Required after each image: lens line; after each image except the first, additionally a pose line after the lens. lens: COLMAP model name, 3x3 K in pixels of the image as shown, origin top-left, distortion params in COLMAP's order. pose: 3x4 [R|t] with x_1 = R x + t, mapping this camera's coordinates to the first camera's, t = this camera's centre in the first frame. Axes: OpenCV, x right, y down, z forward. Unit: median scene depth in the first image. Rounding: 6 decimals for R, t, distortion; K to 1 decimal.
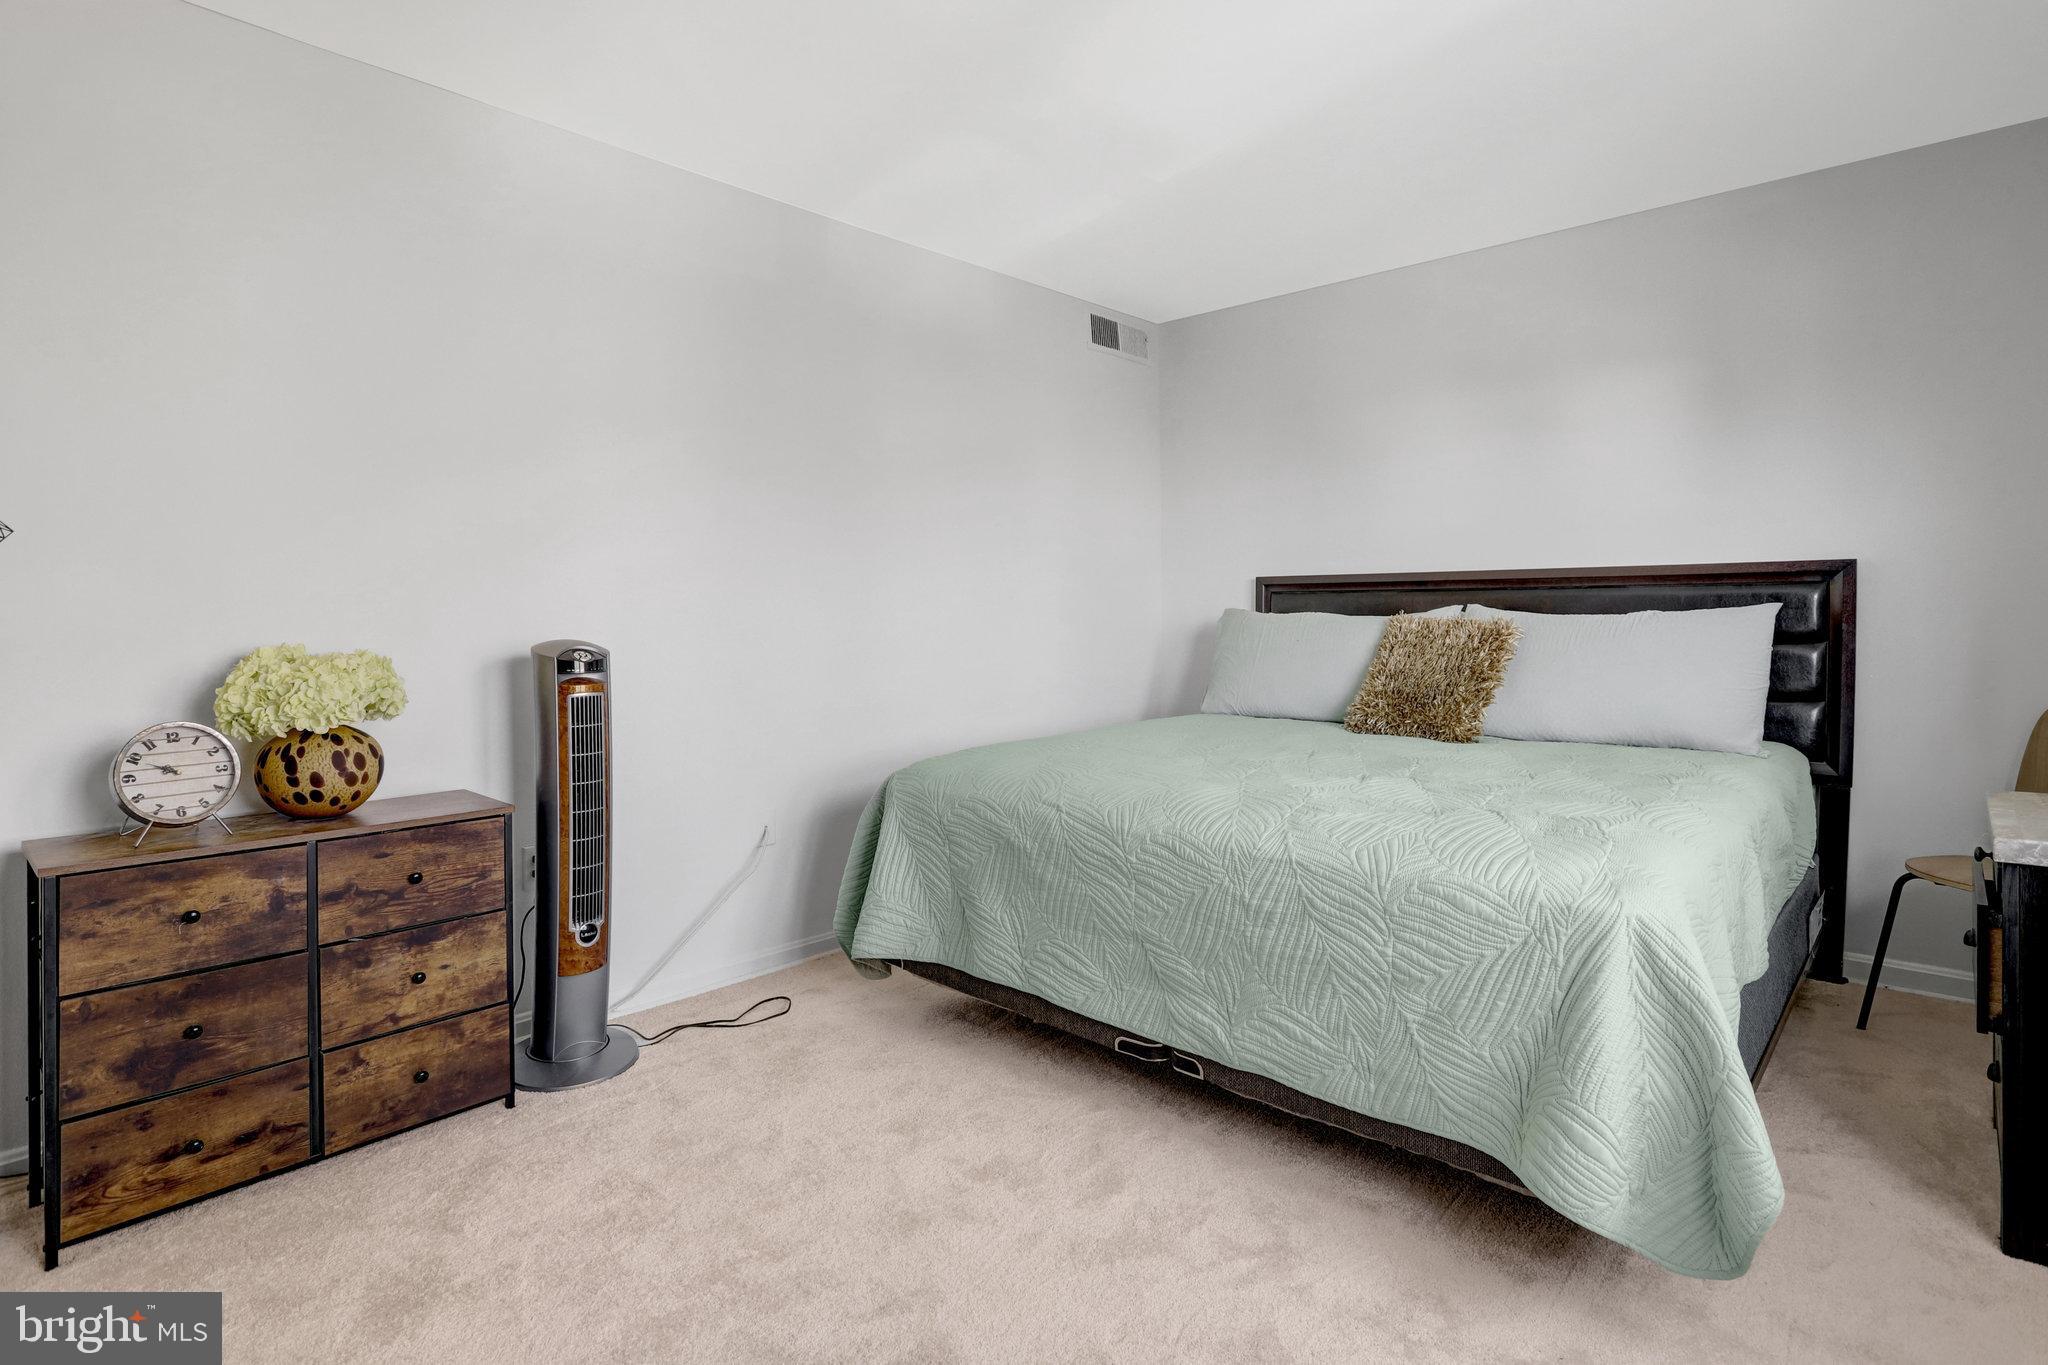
lens RADIAL K [[1007.9, 0, 1028.0], [0, 1007.9, 560.3], [0, 0, 1]] dist [-0.077307, 0.042080]
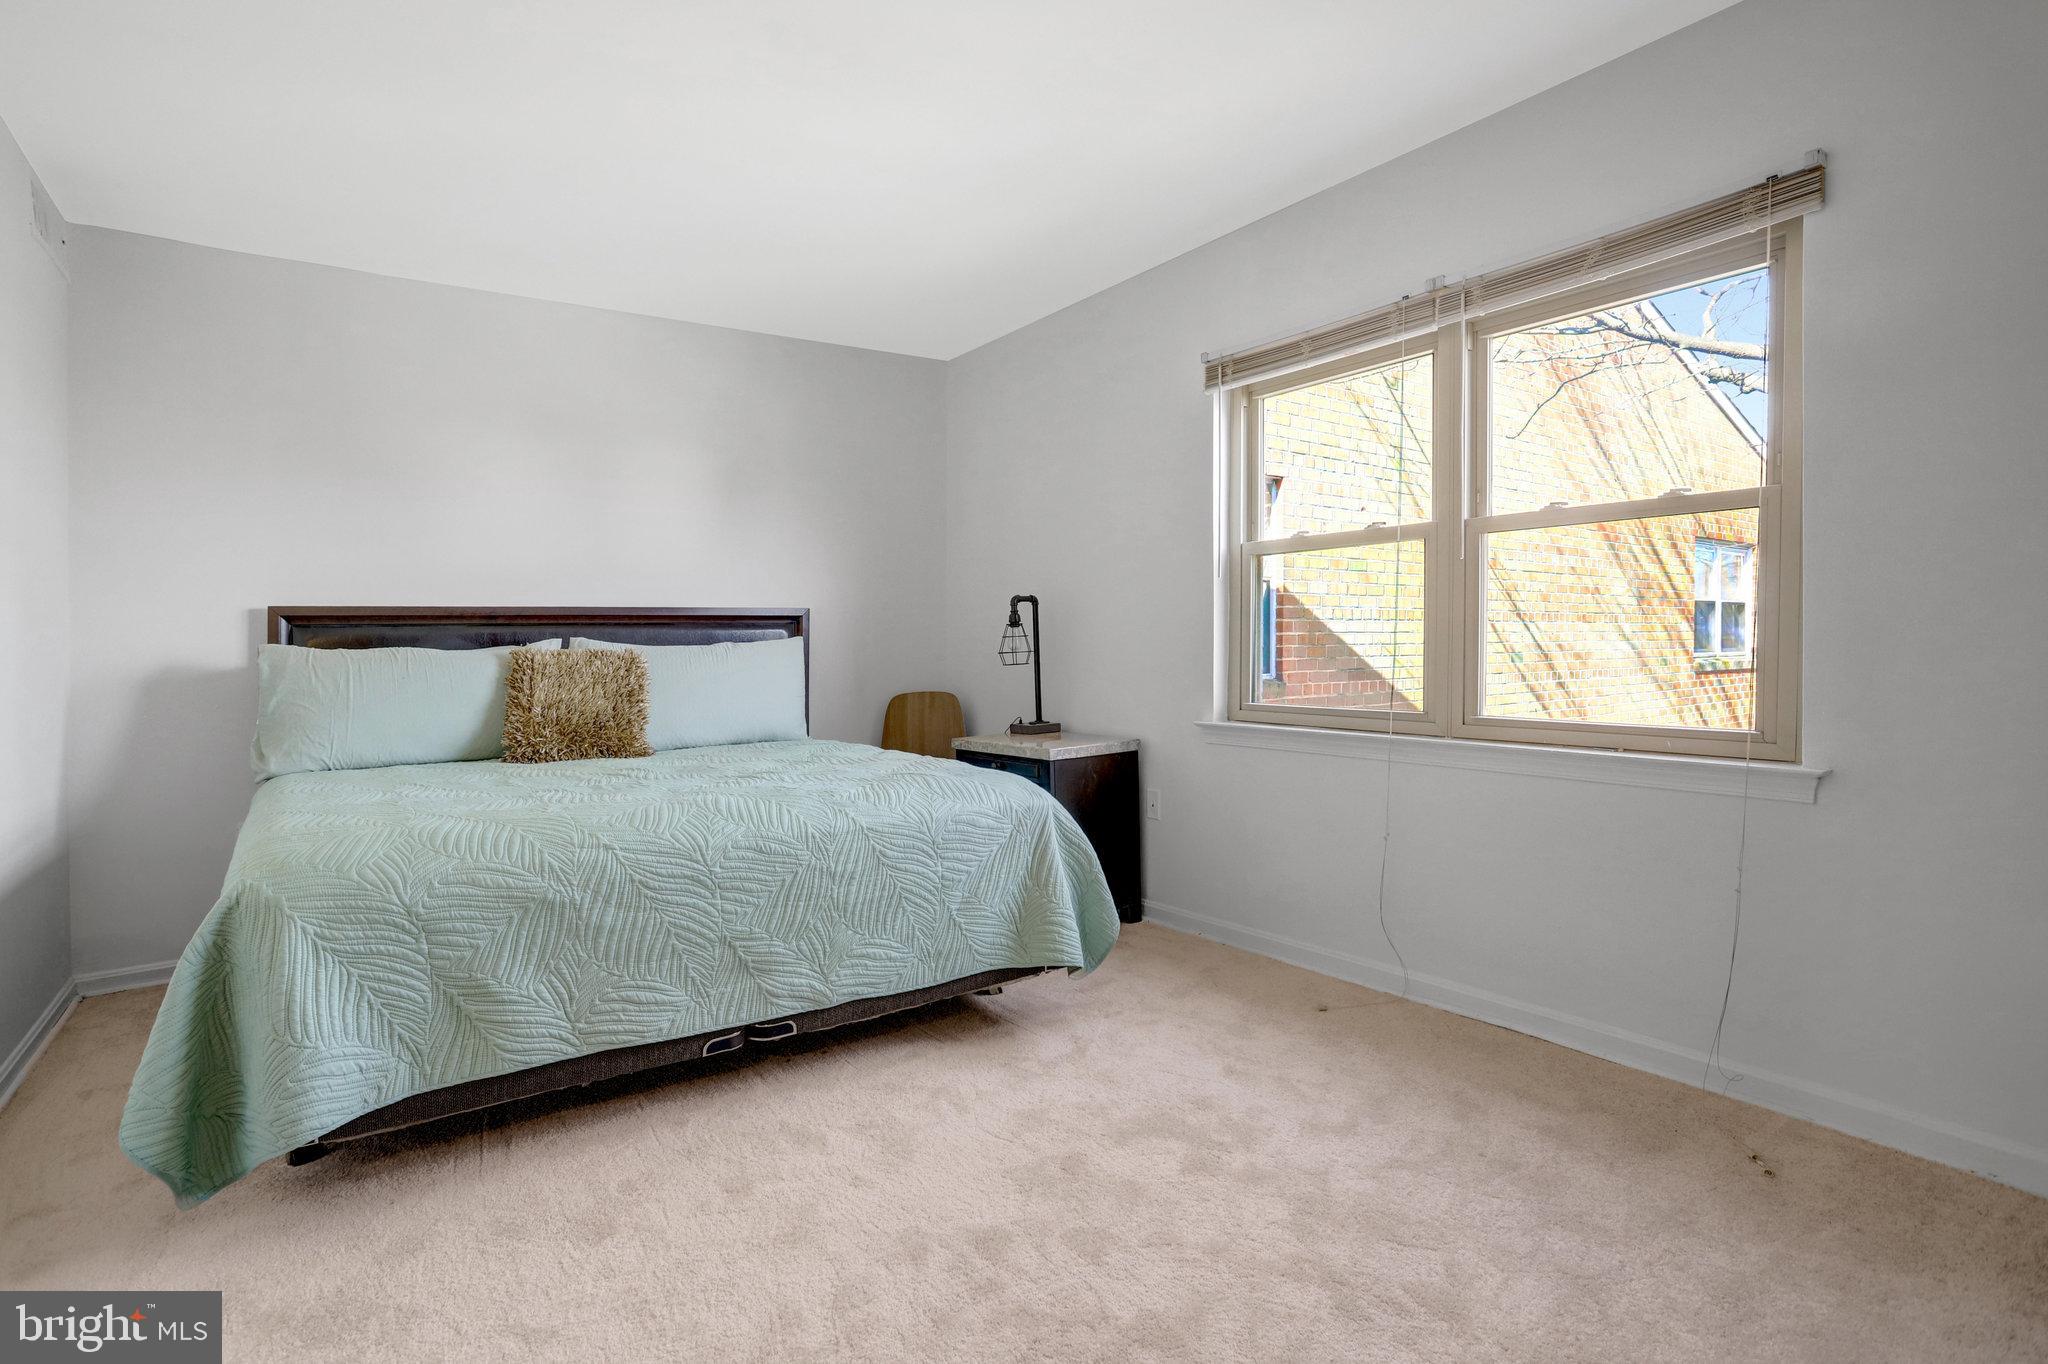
lens RADIAL K [[1000.9, 0, 1021.5], [0, 1000.9, 643.0], [0, 0, 1]] dist [-0.051092, 0.040552]
pose [[0.247689, -0.003980, 0.968831, -0.823571], [-0.035370, 0.999288, 0.013148, 0.030413], [-0.968194, -0.037524, 0.247372, 0.422377]]
